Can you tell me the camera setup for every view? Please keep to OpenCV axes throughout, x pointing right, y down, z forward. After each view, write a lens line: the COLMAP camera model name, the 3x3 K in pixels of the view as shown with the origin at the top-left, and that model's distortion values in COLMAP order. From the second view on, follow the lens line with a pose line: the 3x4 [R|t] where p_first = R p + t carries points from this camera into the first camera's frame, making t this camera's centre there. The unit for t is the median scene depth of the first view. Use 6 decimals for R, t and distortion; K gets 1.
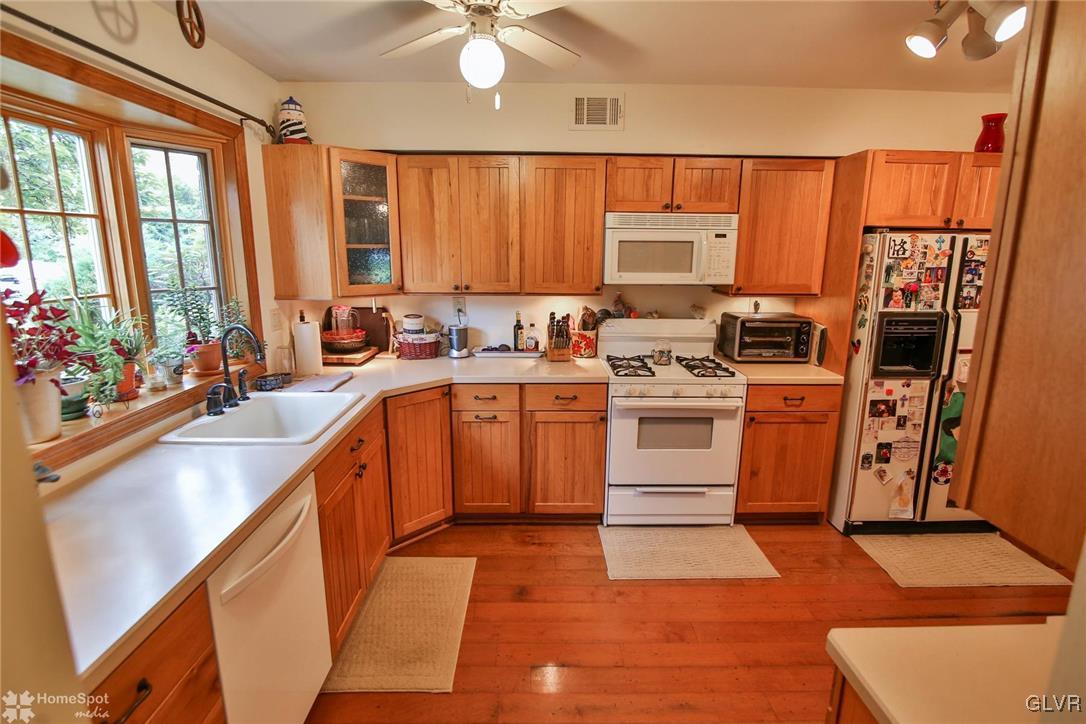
lens RADIAL K [[528.4, 0, 544.7], [0, 528.4, 359.3], [0, 0, 1]] dist [-0.020289, 0.000850]
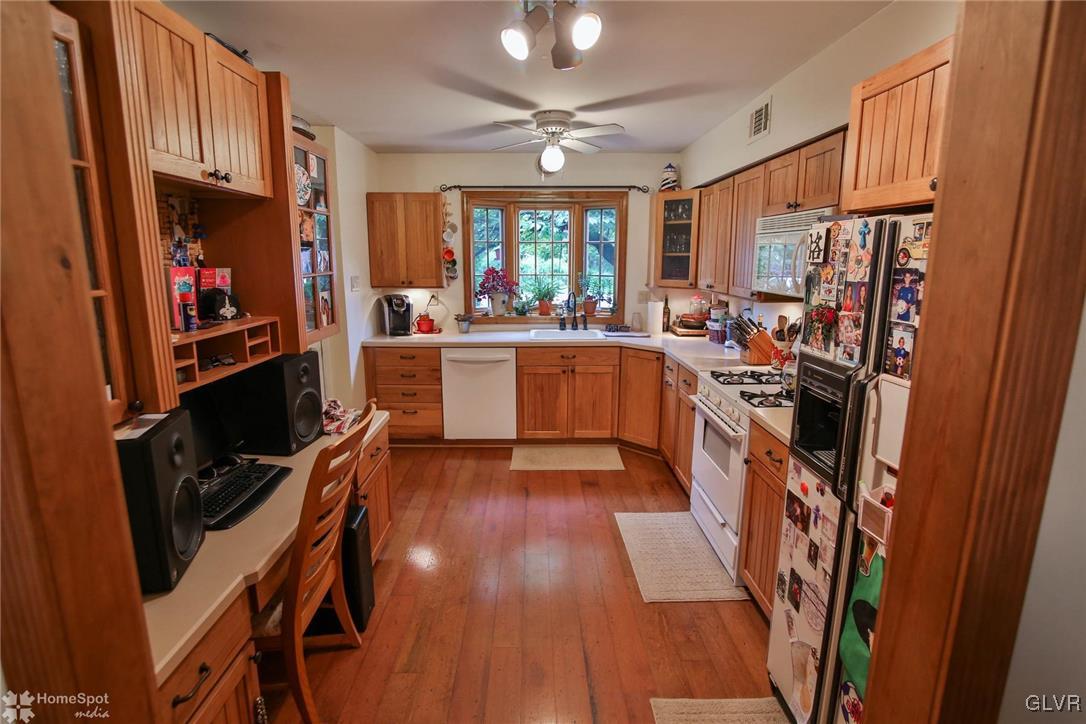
lens RADIAL K [[528.4, 0, 544.1], [0, 528.4, 354.3], [0, 0, 1]] dist [-0.020289, 0.000850]
pose [[0.002861, 0.176969, -0.984212, 1.165117], [-0.206221, 0.963165, 0.172585, -0.121314], [0.978501, 0.202471, 0.039250, 0.630358]]
